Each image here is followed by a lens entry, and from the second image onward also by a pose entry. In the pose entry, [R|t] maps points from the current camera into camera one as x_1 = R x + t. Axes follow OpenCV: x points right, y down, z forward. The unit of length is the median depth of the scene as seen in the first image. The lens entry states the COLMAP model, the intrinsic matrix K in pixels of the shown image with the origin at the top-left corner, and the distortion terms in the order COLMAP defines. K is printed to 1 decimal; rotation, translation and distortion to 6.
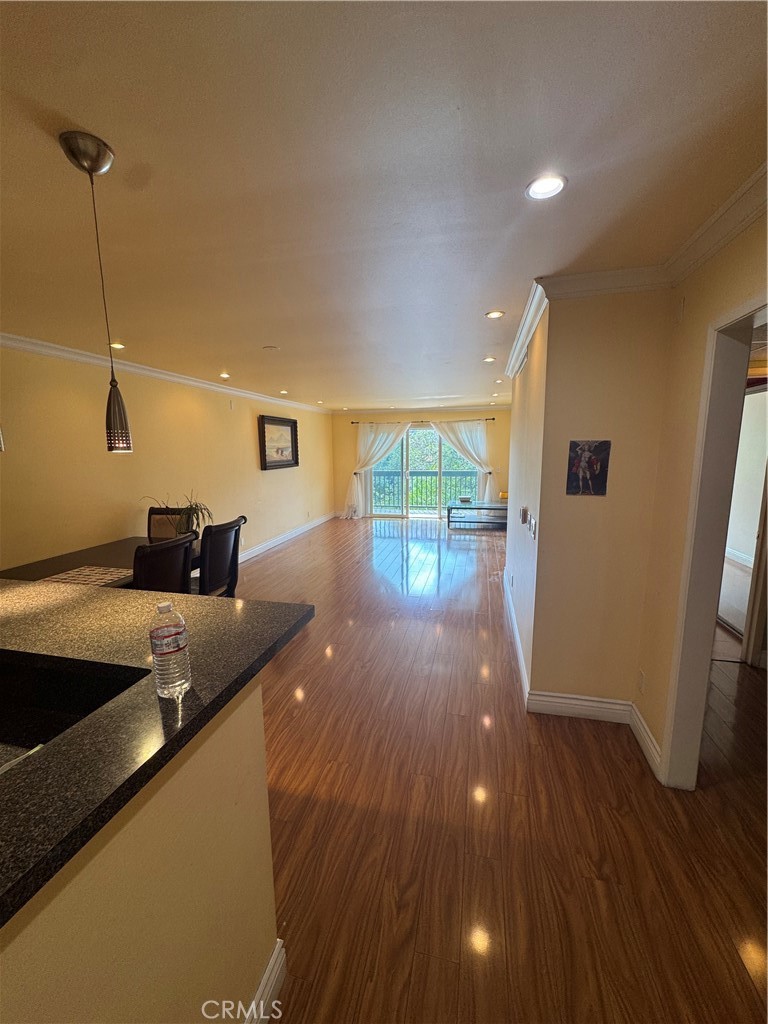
lens RADIAL K [[408.0, 0, 384.0], [0, 408.0, 512.0], [0, 0, 1]] dist [0.017841, 0.000170]
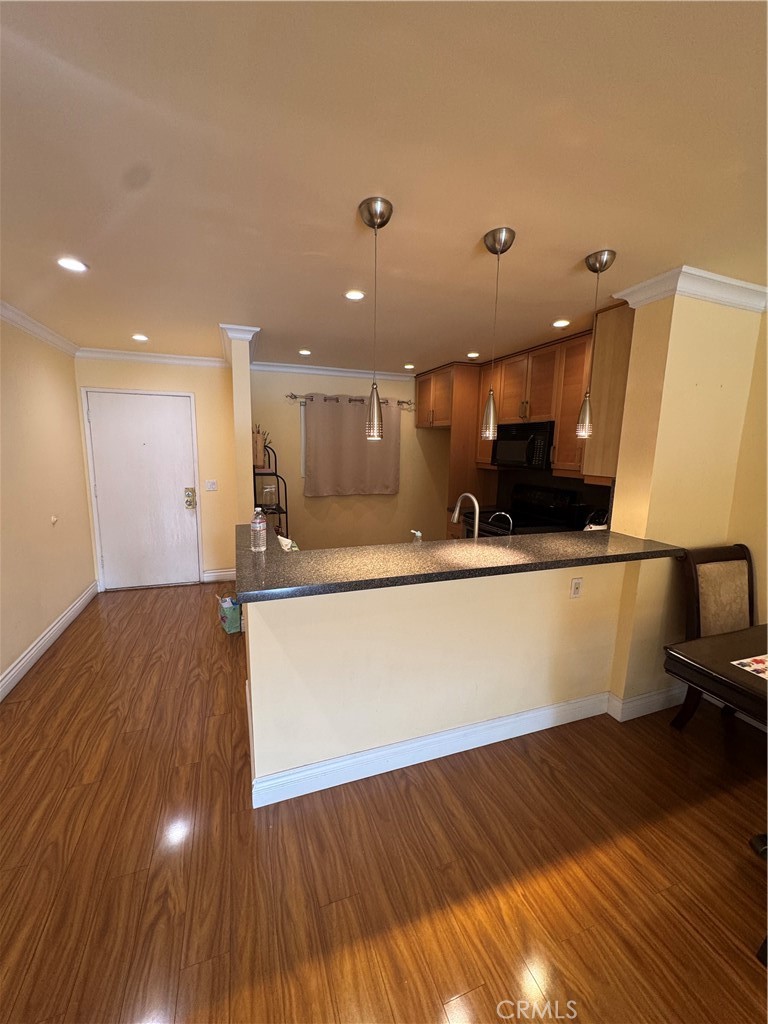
lens RADIAL K [[406.9, 0, 384.0], [0, 406.9, 512.0], [0, 0, 1]] dist [-0.000347, -0.000009]
pose [[-0.835900, 0.091153, -0.541260, 0.043289], [-0.093492, 0.948058, 0.304047, -0.268071], [0.540861, 0.304756, -0.783960, 1.738644]]
